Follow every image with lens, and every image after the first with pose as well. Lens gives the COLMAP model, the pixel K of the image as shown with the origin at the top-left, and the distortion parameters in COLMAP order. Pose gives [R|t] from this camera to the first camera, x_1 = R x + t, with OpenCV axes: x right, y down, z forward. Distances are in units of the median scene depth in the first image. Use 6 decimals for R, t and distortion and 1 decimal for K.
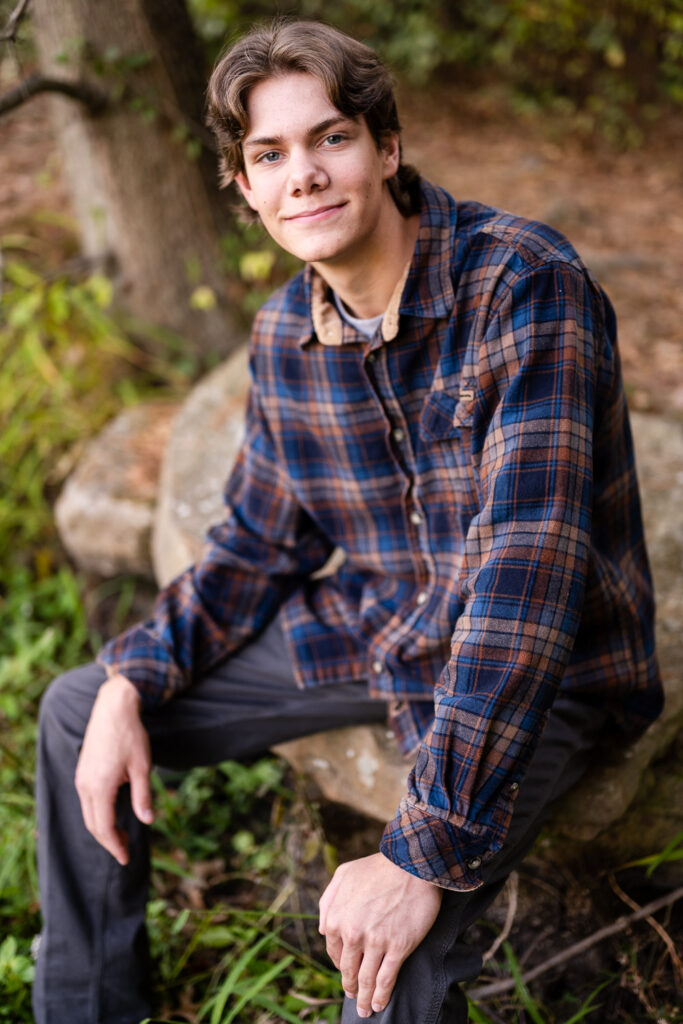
lens RADIAL K [[1397.0, 0, 315.8], [0, 1397.0, 513.3], [0, 0, 1]] dist [0.150361, -0.049633]
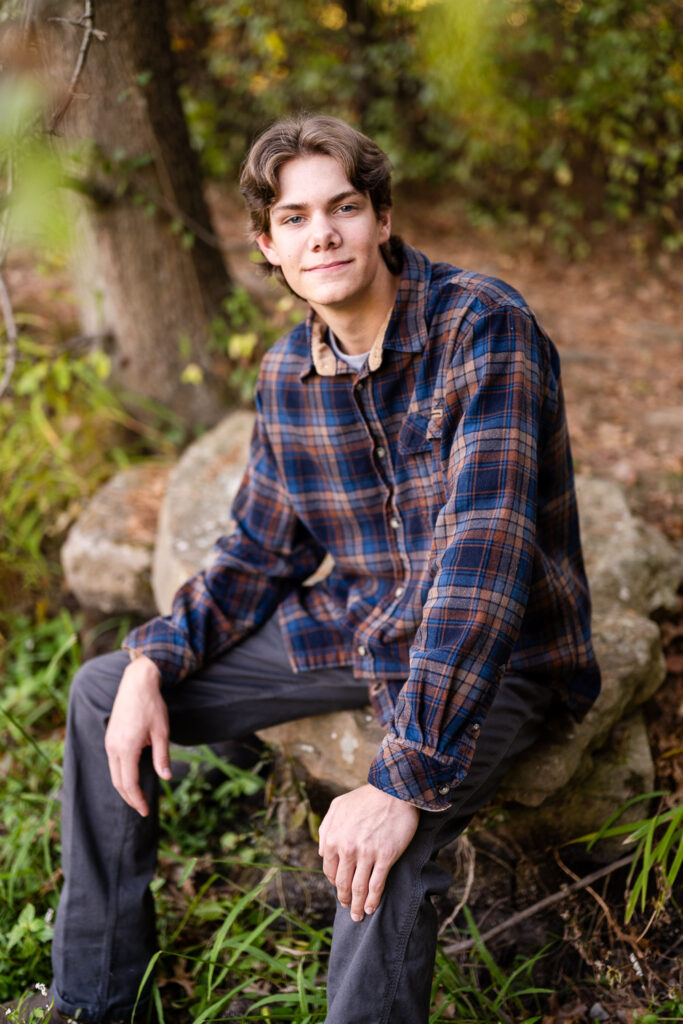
lens RADIAL K [[1471.8, 0, 341.5], [0, 1471.8, 512.0], [0, 0, 1]] dist [0.026583, -0.074025]
pose [[0.998828, 0.012187, 0.046834, -0.033537], [-0.008015, 0.996066, -0.088248, 0.105891], [-0.047726, 0.087770, 0.994997, -0.260906]]
